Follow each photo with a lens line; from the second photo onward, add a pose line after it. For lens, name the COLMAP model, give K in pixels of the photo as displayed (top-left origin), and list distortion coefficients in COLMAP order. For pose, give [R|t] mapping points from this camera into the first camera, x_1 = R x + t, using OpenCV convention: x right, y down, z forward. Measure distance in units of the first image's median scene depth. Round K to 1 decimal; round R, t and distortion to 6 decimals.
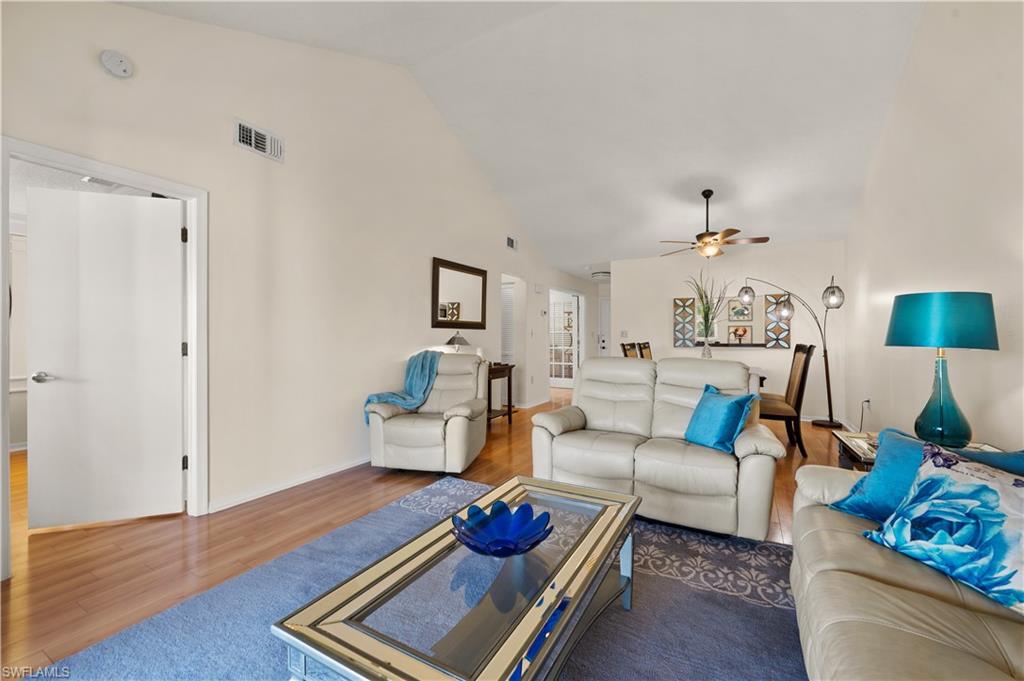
lens RADIAL K [[408.8, 0, 516.0], [0, 408.8, 338.8], [0, 0, 1]] dist [-0.001228, -0.000075]
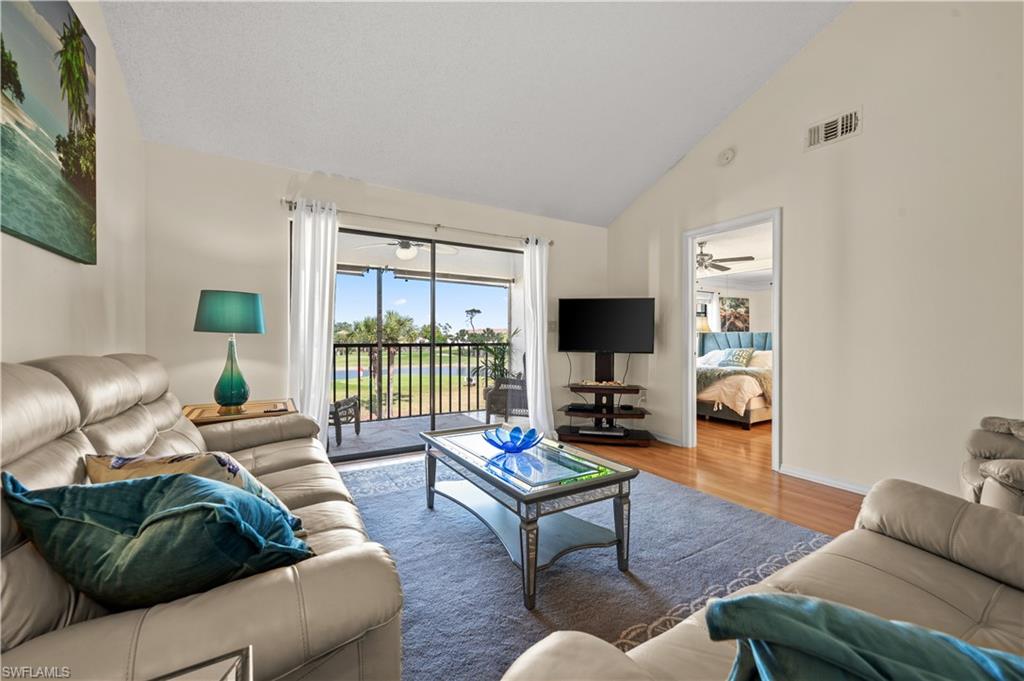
lens RADIAL K [[408.8, 0, 516.0], [0, 408.8, 338.8], [0, 0, 1]] dist [-0.001228, -0.000075]
pose [[-0.501099, 0.000377, -0.865390, 0.370741], [-0.002017, 0.999997, 0.001604, 0.015982], [0.865388, 0.002549, -0.501097, 0.494493]]
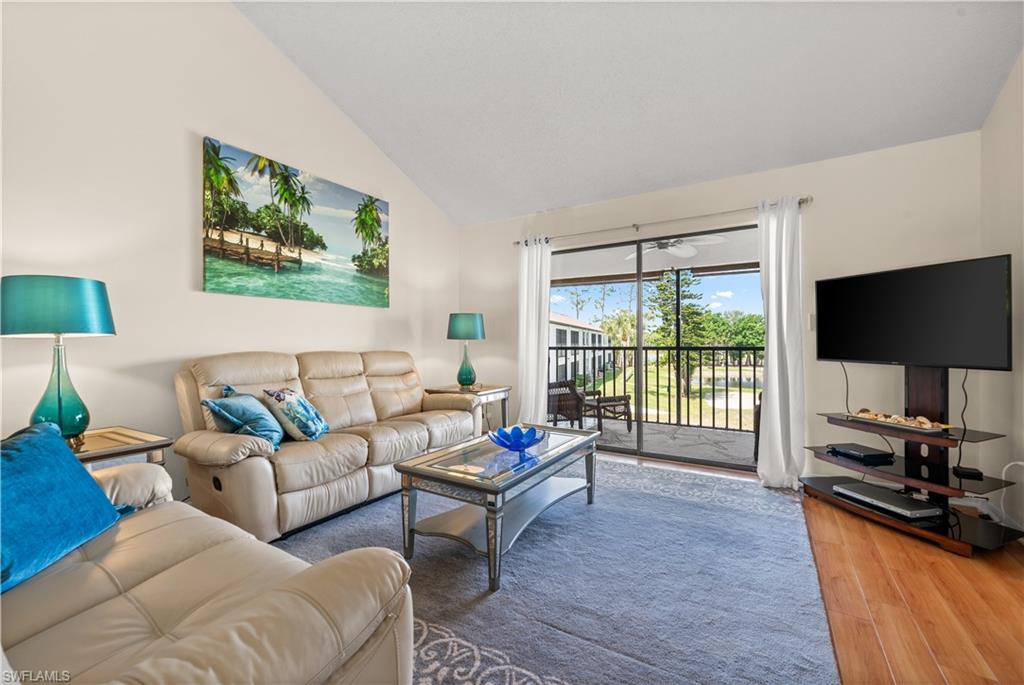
lens RADIAL K [[413.1, 0, 514.2], [0, 413.1, 342.6], [0, 0, 1]] dist [-0.000964, -0.000090]
pose [[-0.998701, 0.005189, 0.050685, -0.037833], [0.005367, 0.999980, 0.003379, 0.014068], [-0.050666, 0.003647, -0.998709, 0.743595]]
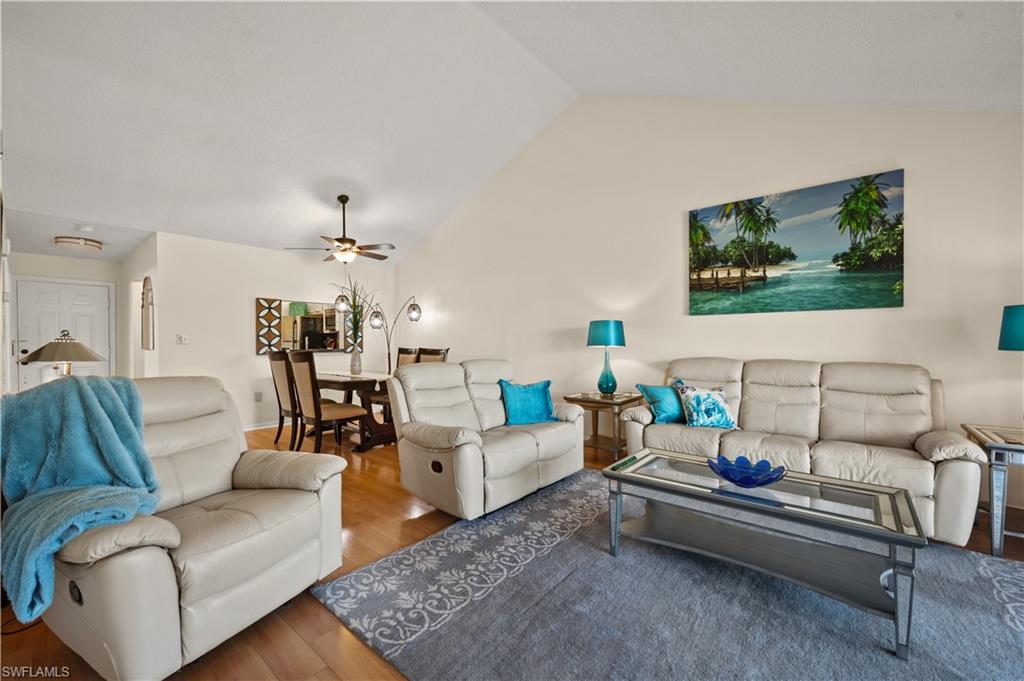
lens RADIAL K [[413.1, 0, 514.2], [0, 413.1, 340.6], [0, 0, 1]] dist [-0.000964, -0.000090]
pose [[0.186015, 0.004073, 0.982538, -0.455058], [0.006567, 0.999964, -0.005389, -0.001979], [-0.982525, 0.007454, 0.185982, 0.416026]]
